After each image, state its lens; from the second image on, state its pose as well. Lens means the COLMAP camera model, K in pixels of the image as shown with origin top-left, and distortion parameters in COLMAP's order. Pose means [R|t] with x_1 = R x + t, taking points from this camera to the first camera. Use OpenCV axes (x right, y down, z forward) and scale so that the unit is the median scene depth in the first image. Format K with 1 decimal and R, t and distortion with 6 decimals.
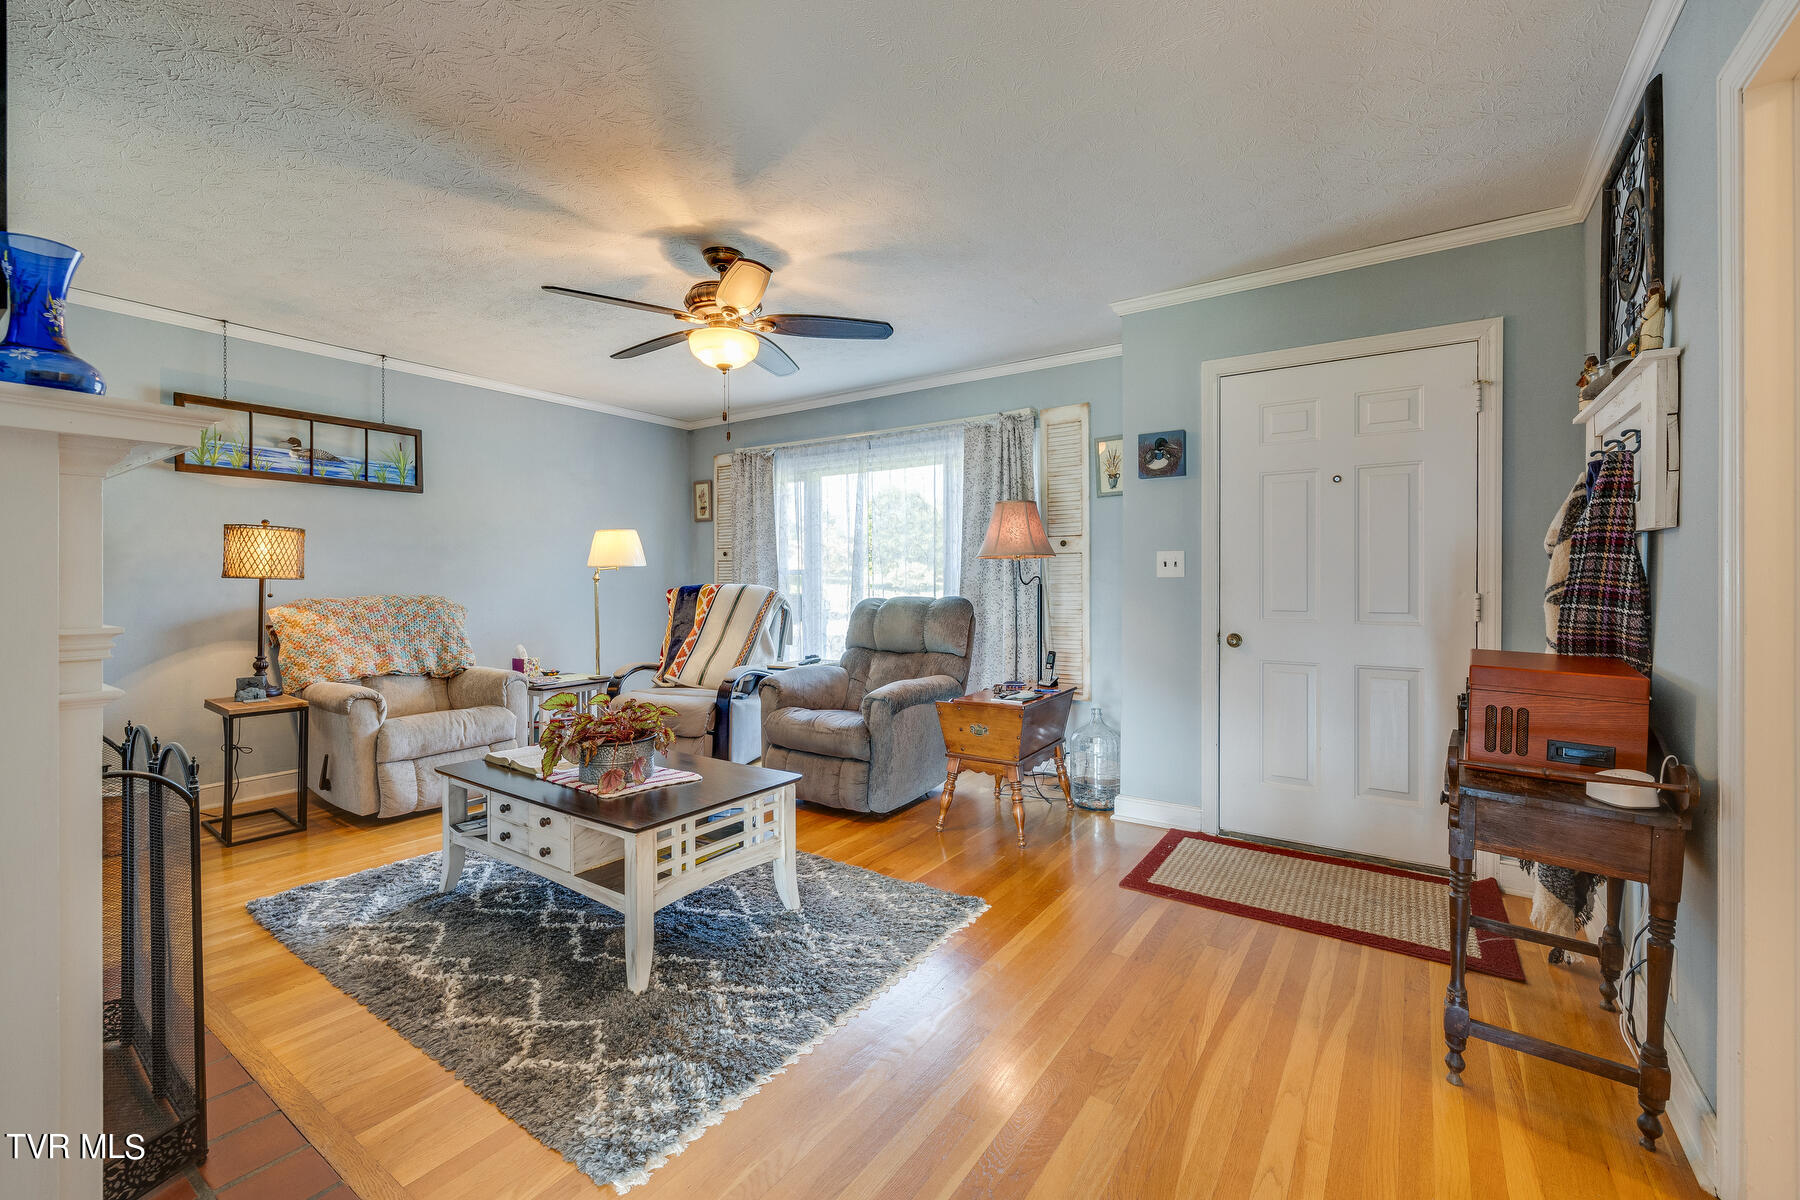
lens RADIAL K [[761.3, 0, 896.1], [0, 761.3, 583.3], [0, 0, 1]] dist [0.003729, 0.000244]
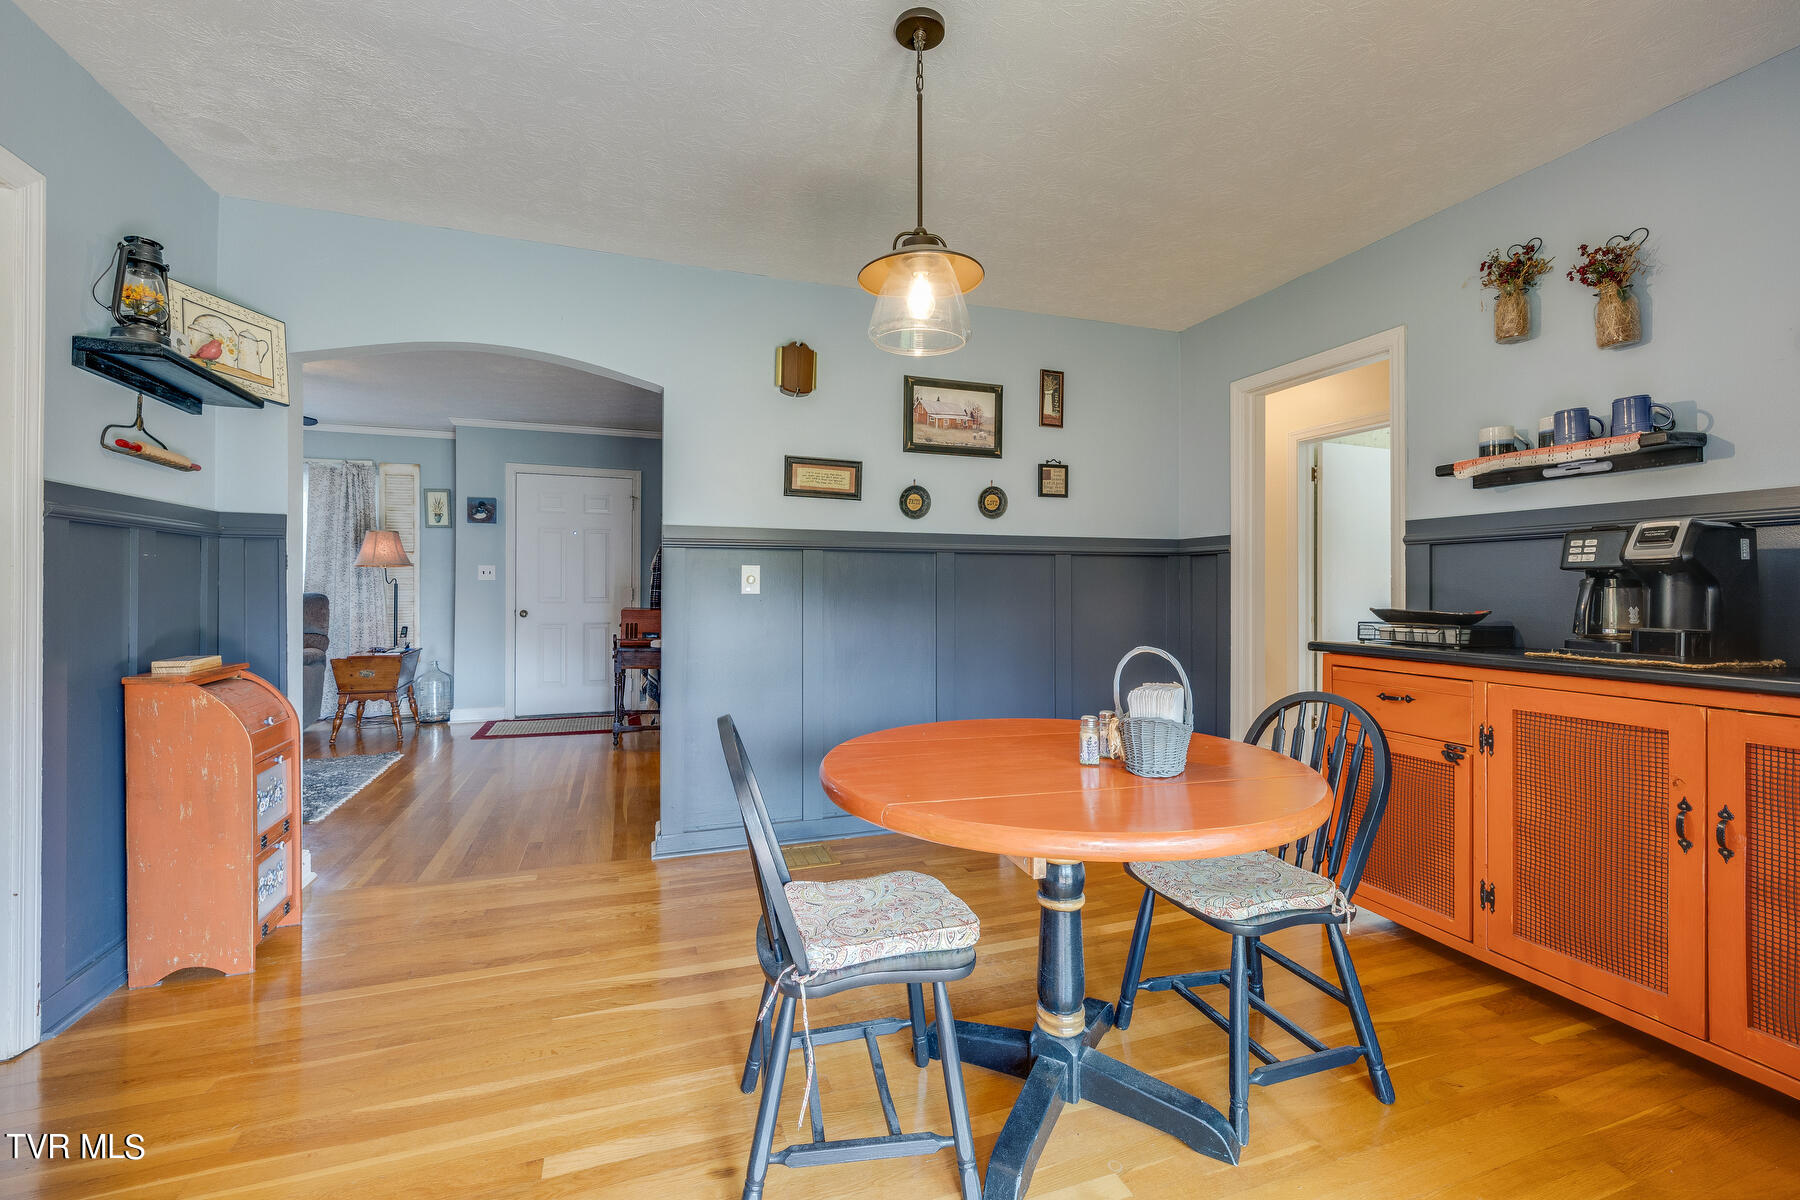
lens RADIAL K [[761.3, 0, 895.5], [0, 761.3, 587.6], [0, 0, 1]] dist [0.003729, 0.000244]
pose [[0.590560, 0.004227, 0.806982, -0.504966], [0.000068, 0.999986, -0.005287, 0.018938], [-0.806993, 0.003178, 0.590552, -0.808260]]
